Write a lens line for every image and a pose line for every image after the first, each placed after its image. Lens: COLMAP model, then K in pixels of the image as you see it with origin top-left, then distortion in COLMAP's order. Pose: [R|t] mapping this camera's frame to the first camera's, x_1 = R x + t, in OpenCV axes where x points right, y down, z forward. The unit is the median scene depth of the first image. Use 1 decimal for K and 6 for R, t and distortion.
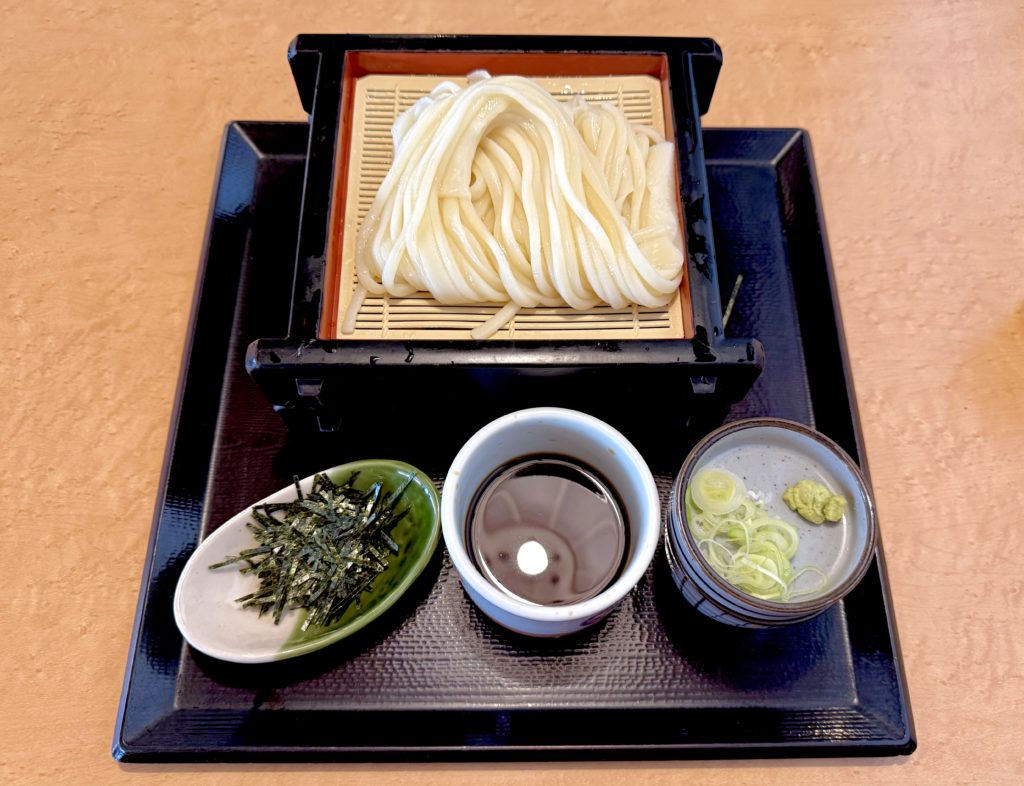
lens RADIAL K [[780.1, 0, 526.2], [0, 780.1, 418.2], [0, 0, 1]] dist [0.005530, -0.007031]
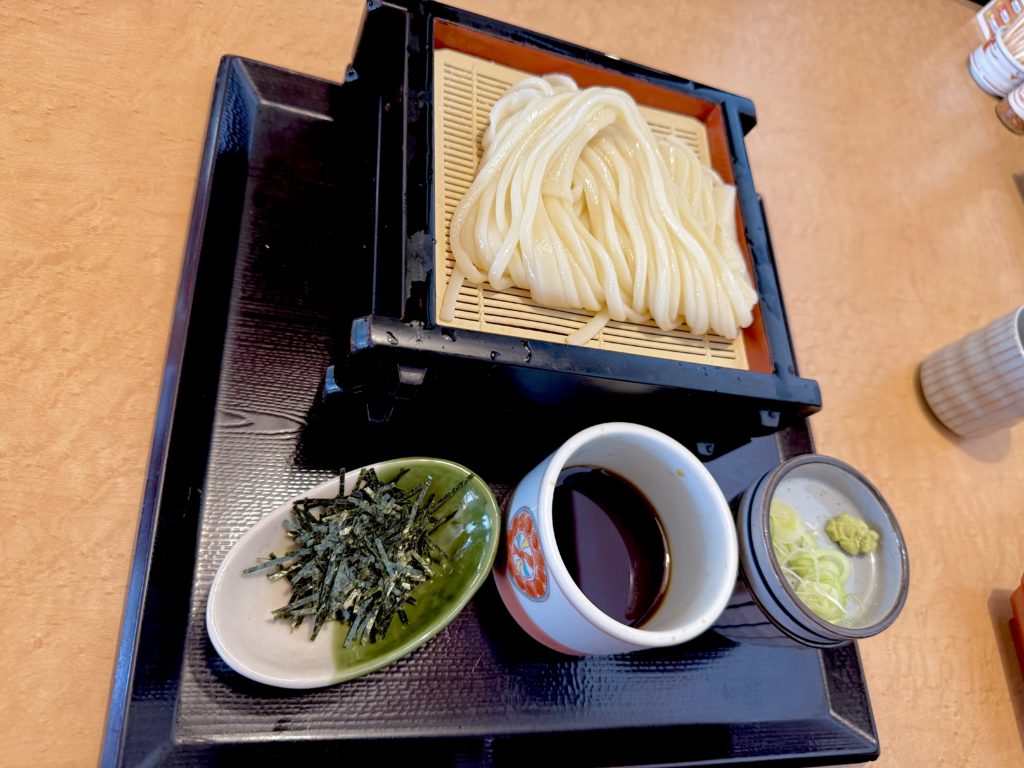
lens RADIAL K [[730.6, 0, 511.3], [0, 730.6, 393.3], [0, 0, 1]] dist [0.011257, -0.017862]
pose [[0.940543, 0.116193, 0.319182, -0.377917], [-0.106506, 0.993167, -0.047701, 0.007804], [-0.322544, 0.010870, 0.946492, 0.148732]]
